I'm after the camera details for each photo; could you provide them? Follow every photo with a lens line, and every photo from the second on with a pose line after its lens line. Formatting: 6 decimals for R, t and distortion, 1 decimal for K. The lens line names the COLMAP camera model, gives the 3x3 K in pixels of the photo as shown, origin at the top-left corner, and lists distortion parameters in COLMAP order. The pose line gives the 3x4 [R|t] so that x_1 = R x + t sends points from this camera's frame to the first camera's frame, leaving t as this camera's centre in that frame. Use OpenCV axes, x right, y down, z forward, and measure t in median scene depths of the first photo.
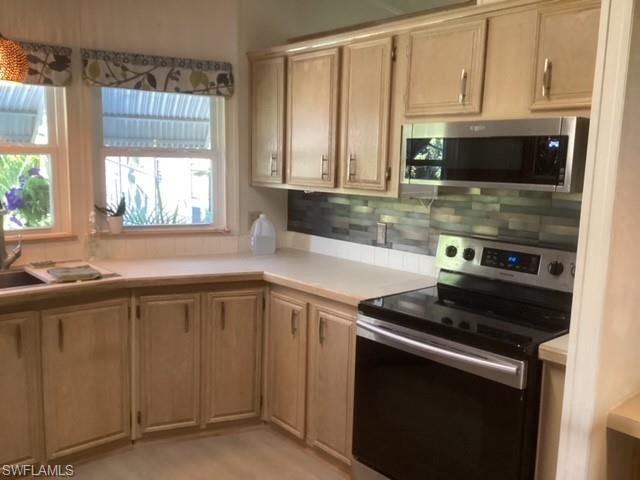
lens RADIAL K [[579.7, 0, 320.0], [0, 579.7, 240.0], [0, 0, 1]] dist [0.101868, -0.147240]
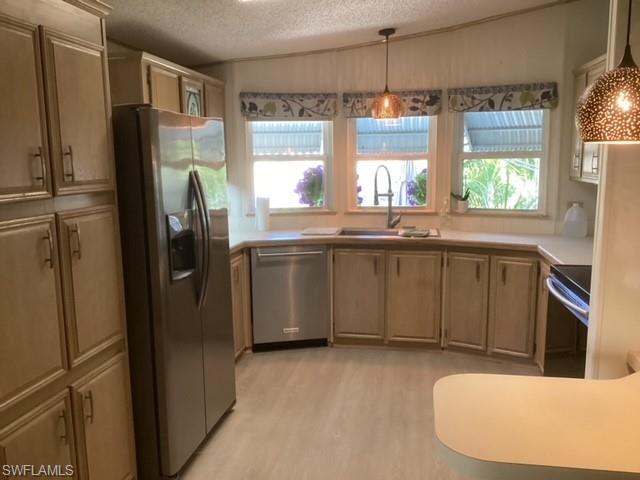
lens RADIAL K [[579.7, 0, 320.0], [0, 579.7, 240.0], [0, 0, 1]] dist [0.101868, -0.147240]
pose [[0.626310, 0.083776, -0.775060, 0.576227], [-0.087055, 0.995507, 0.037257, 0.034662], [0.774698, 0.044139, 0.630789, -0.184440]]
